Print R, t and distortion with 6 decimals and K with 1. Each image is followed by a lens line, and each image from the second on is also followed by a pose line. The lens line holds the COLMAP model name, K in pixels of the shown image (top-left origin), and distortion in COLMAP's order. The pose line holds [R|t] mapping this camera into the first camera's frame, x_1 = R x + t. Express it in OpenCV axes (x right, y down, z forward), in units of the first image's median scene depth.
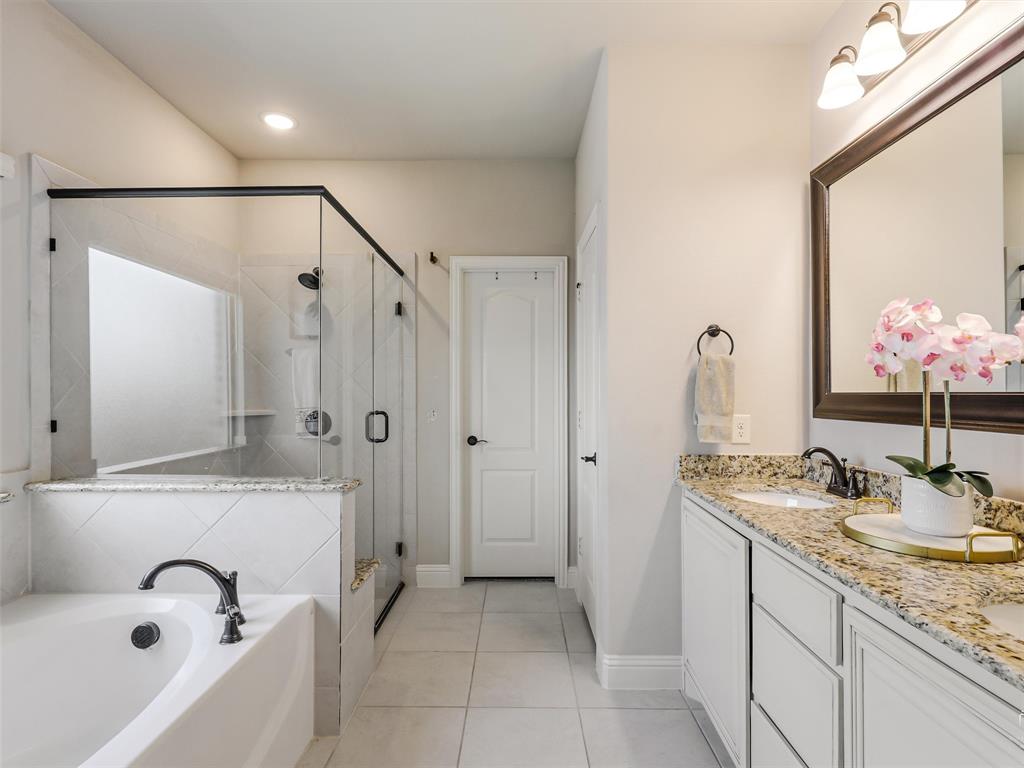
lens RADIAL K [[514.4, 0, 510.6], [0, 514.4, 385.0], [0, 0, 1]] dist [0.007312, -0.004062]
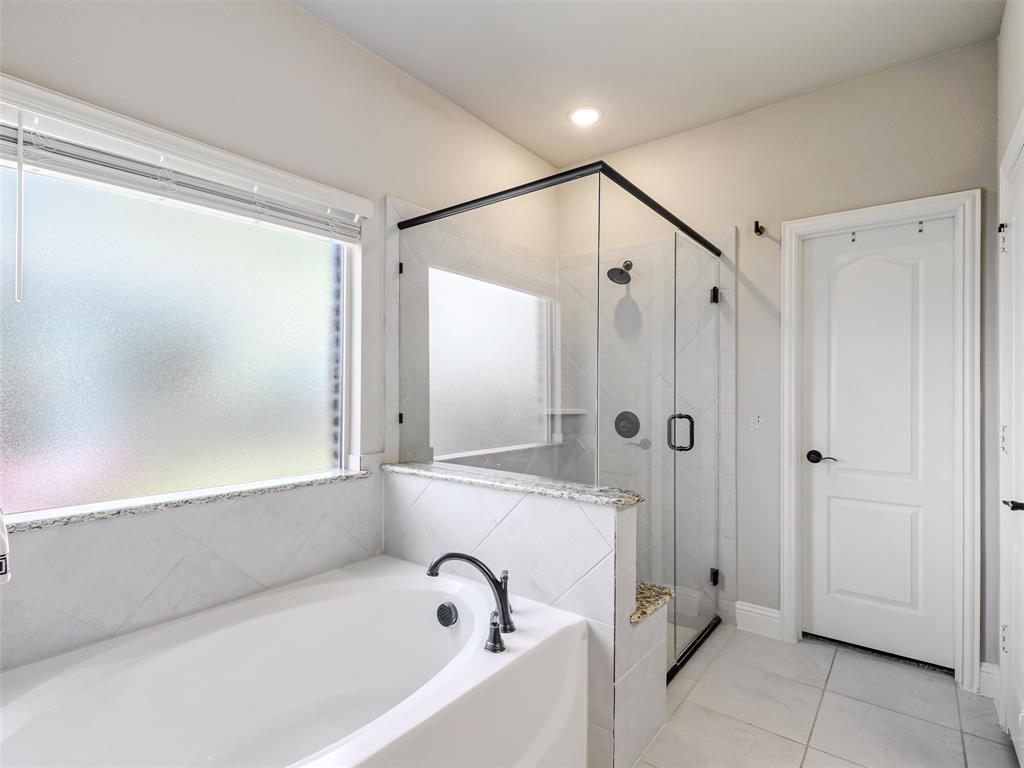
lens RADIAL K [[514.4, 0, 516.0], [0, 514.4, 385.4], [0, 0, 1]] dist [0.007312, -0.004062]
pose [[0.800115, -0.000026, -0.599847, 0.036718], [0.000008, 1.000000, -0.000032, 0.002253], [0.599847, 0.000021, 0.800115, 0.138708]]
